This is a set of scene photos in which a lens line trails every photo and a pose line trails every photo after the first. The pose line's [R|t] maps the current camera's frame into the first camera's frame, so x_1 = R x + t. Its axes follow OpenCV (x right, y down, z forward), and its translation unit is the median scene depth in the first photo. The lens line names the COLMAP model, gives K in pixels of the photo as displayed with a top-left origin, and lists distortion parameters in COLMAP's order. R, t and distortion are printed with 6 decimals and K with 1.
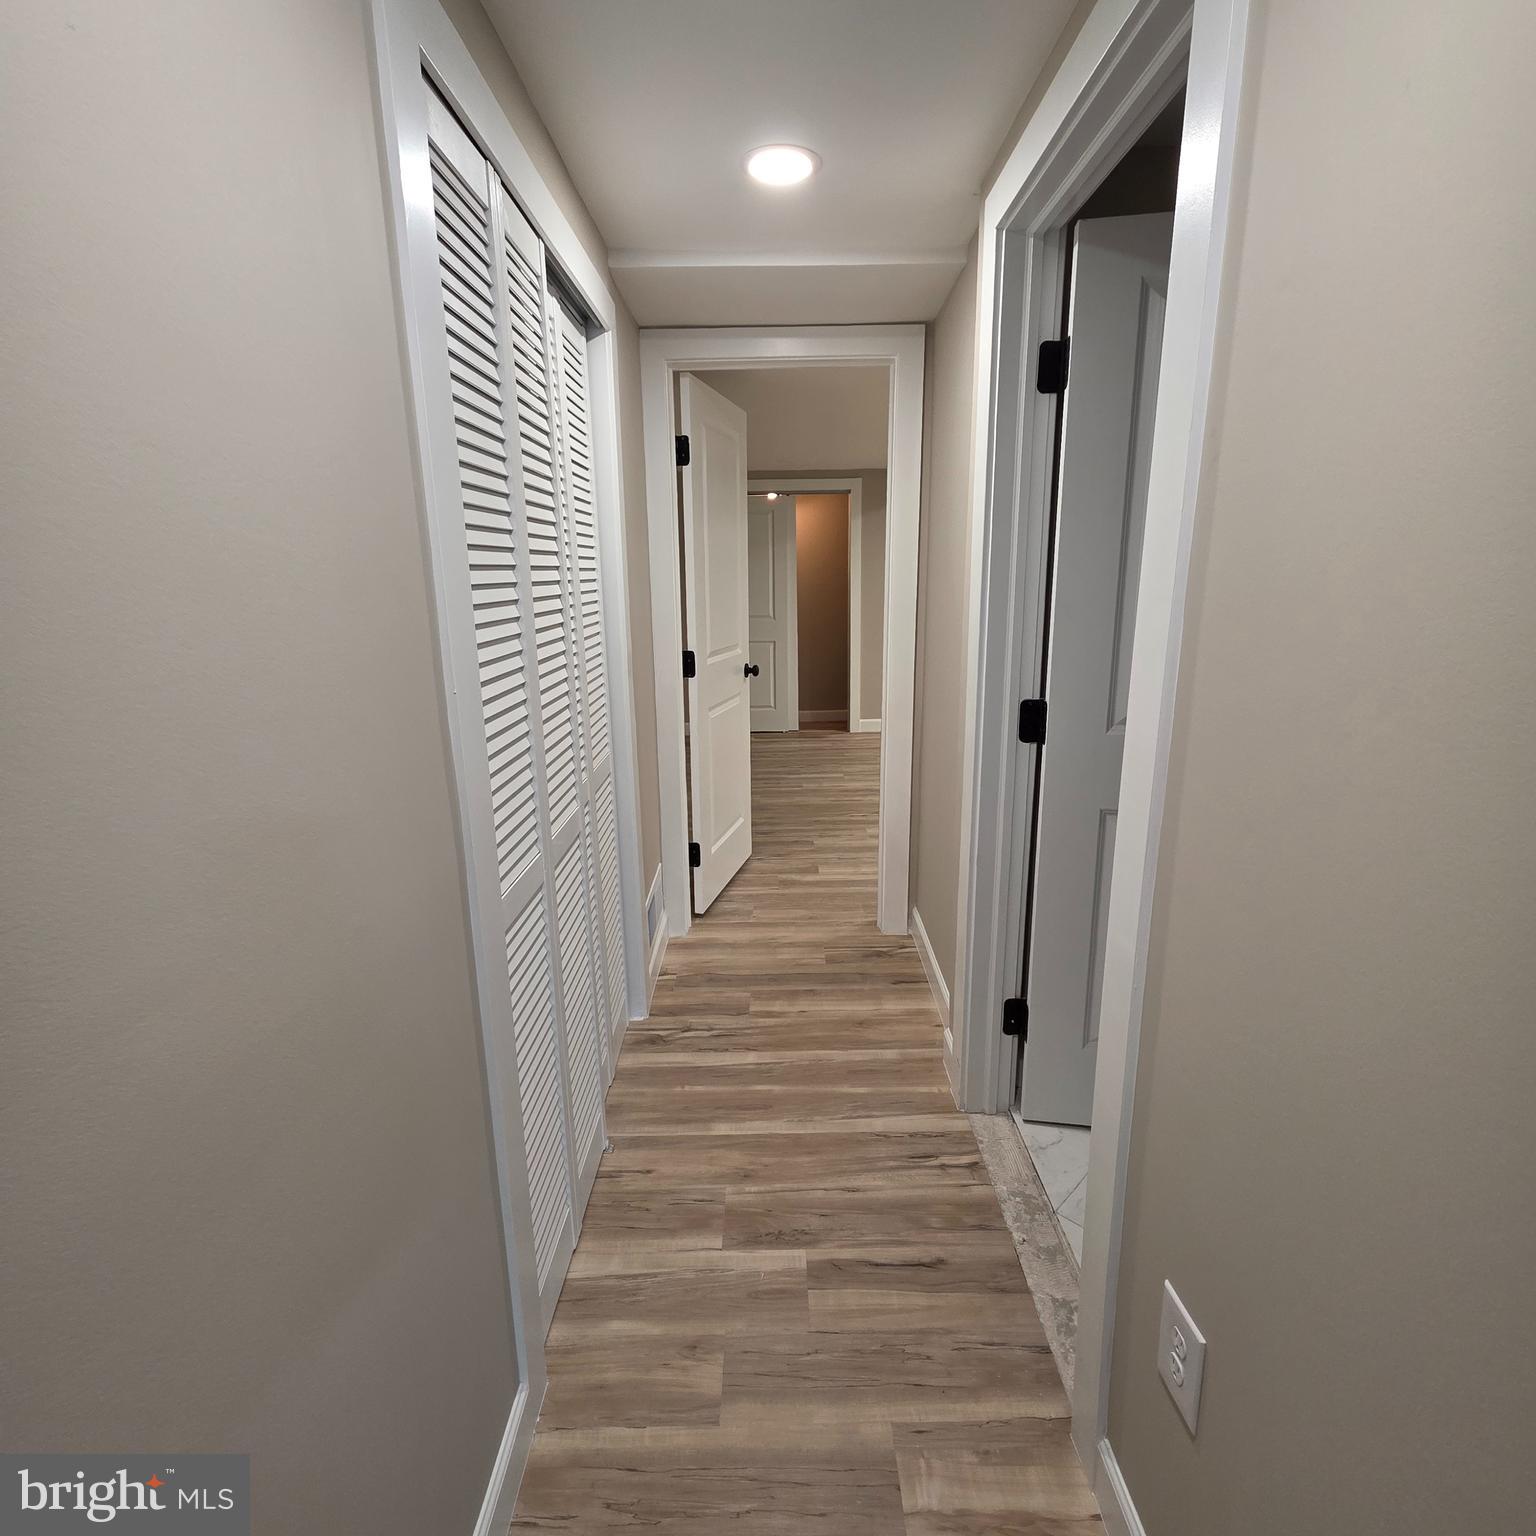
lens RADIAL K [[810.8, 0, 771.2], [0, 810.8, 772.6], [0, 0, 1]] dist [-0.004126, 0.000554]
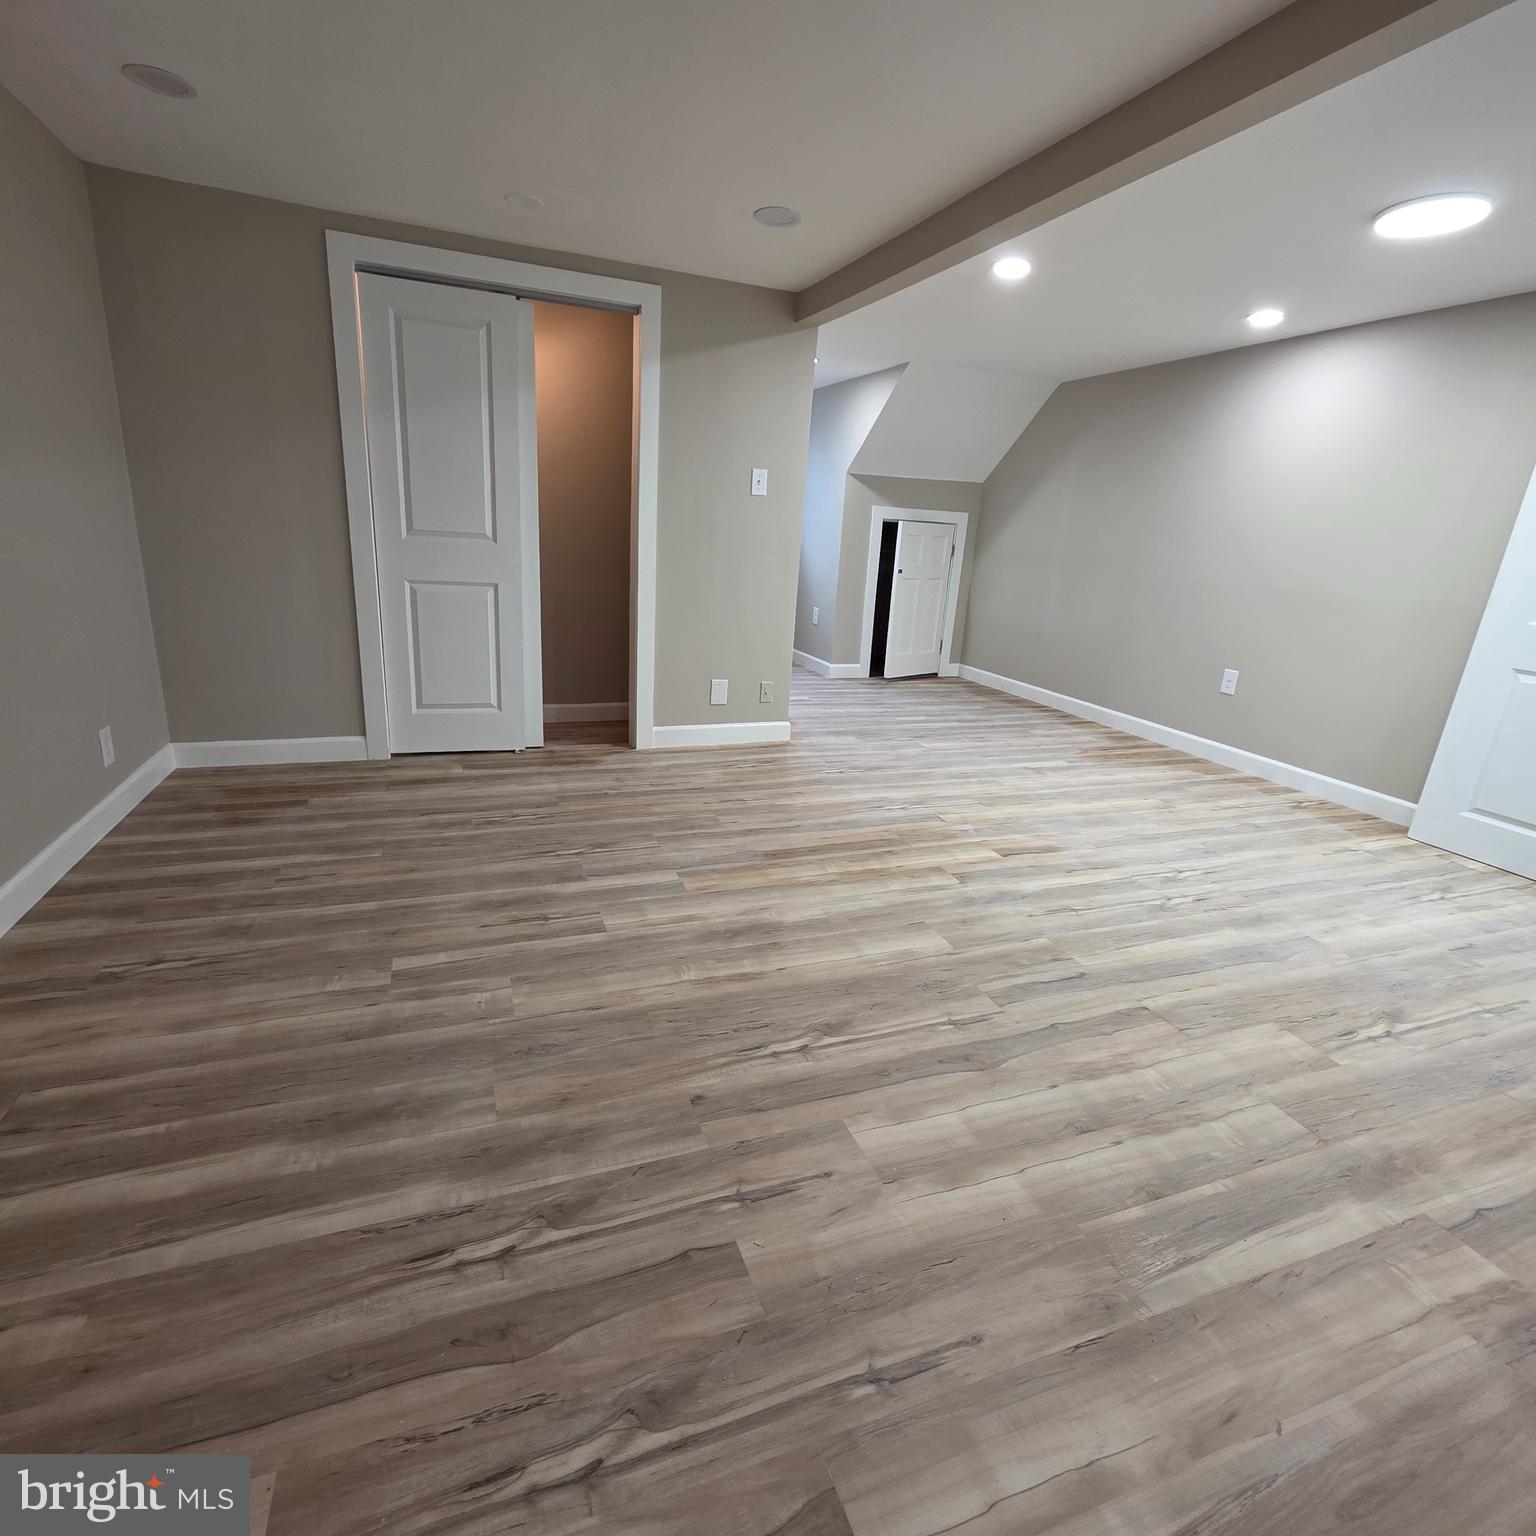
lens RADIAL K [[810.8, 0, 773.7], [0, 810.8, 768.2], [0, 0, 1]] dist [-0.004126, 0.000554]
pose [[0.929911, -0.034124, 0.366197, -0.027164], [0.012139, 0.997992, 0.062173, -0.075295], [-0.367584, -0.053370, 0.928458, 0.452484]]
